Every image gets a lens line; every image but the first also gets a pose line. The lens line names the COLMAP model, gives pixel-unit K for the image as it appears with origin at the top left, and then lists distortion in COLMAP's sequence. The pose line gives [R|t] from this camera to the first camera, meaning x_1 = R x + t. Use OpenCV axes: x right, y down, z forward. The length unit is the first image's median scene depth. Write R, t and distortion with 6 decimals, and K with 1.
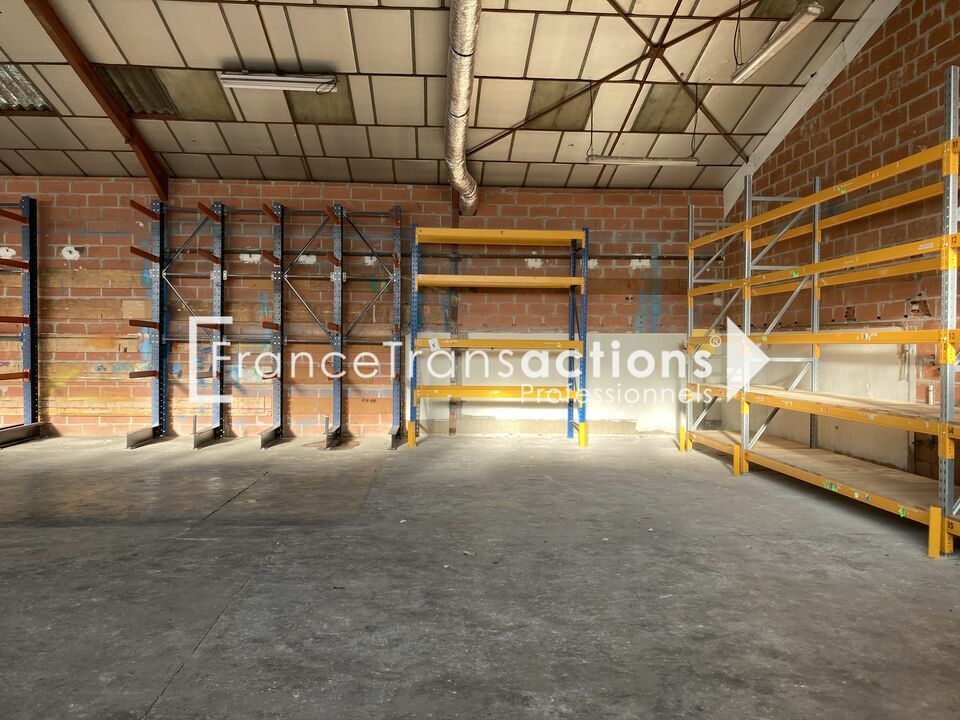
lens RADIAL K [[792.0, 0, 479.8], [0, 792.0, 357.1], [0, 0, 1]] dist [0.043603, -0.032070]
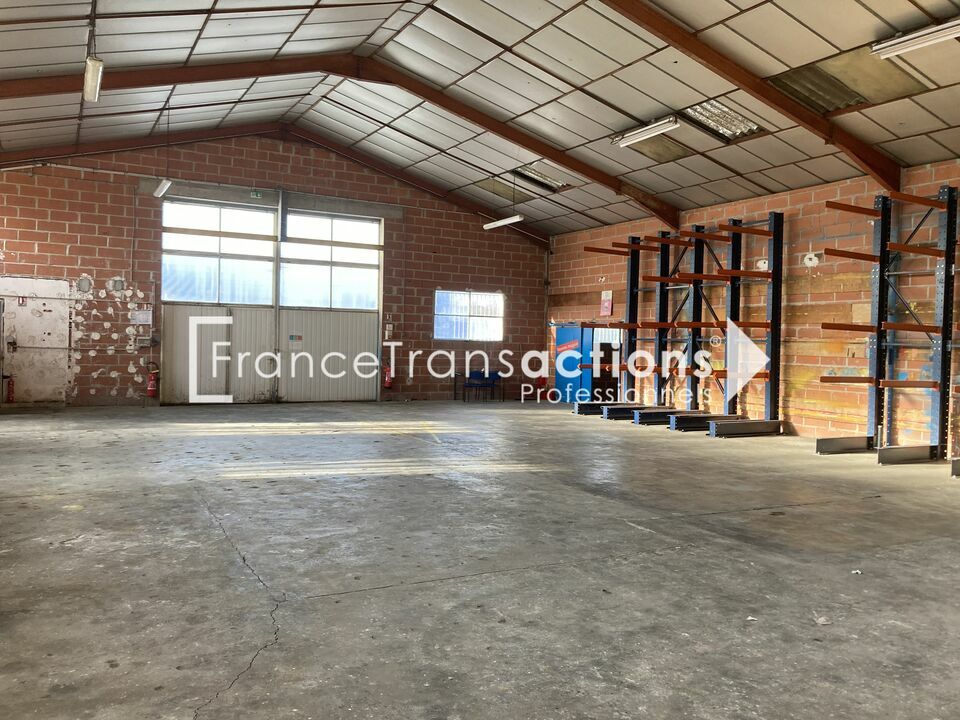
lens RADIAL K [[792.0, 0, 479.4], [0, 792.0, 357.2], [0, 0, 1]] dist [0.043603, -0.032070]
pose [[0.418855, 0.024864, -0.907713, 0.315071], [-0.038615, 0.999209, 0.009551, 0.002743], [0.907232, 0.031051, 0.419483, 0.230029]]
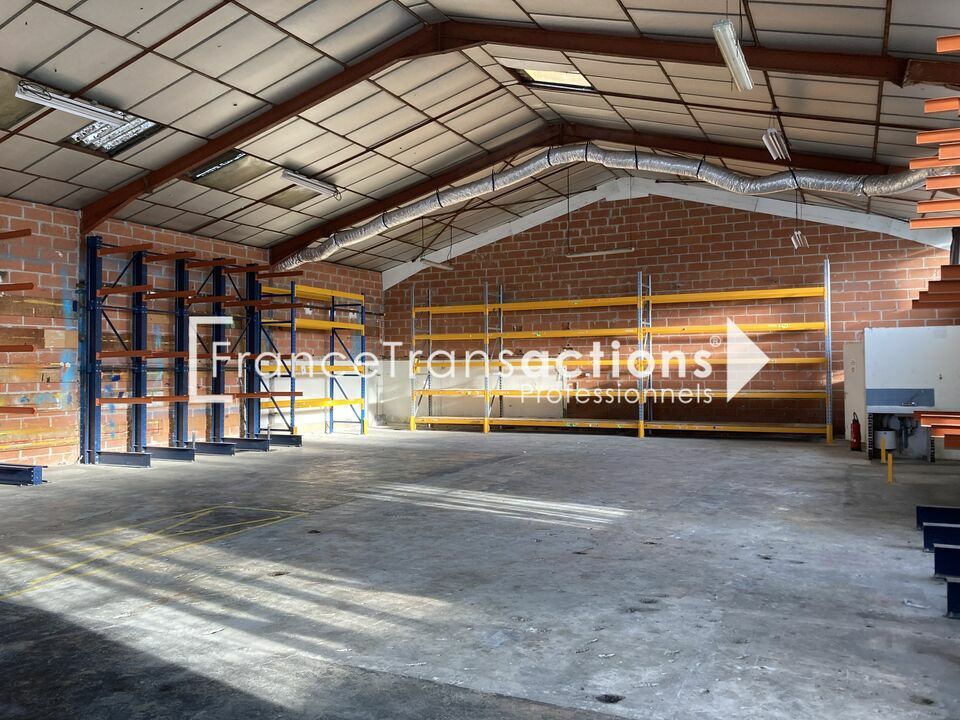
lens RADIAL K [[792.0, 0, 473.4], [0, 792.0, 360.9], [0, 0, 1]] dist [0.043603, -0.032070]
pose [[0.485156, -0.003894, 0.874419, -1.344969], [0.021581, 0.999739, -0.007521, -0.016961], [-0.874161, 0.022520, 0.485113, 0.077521]]
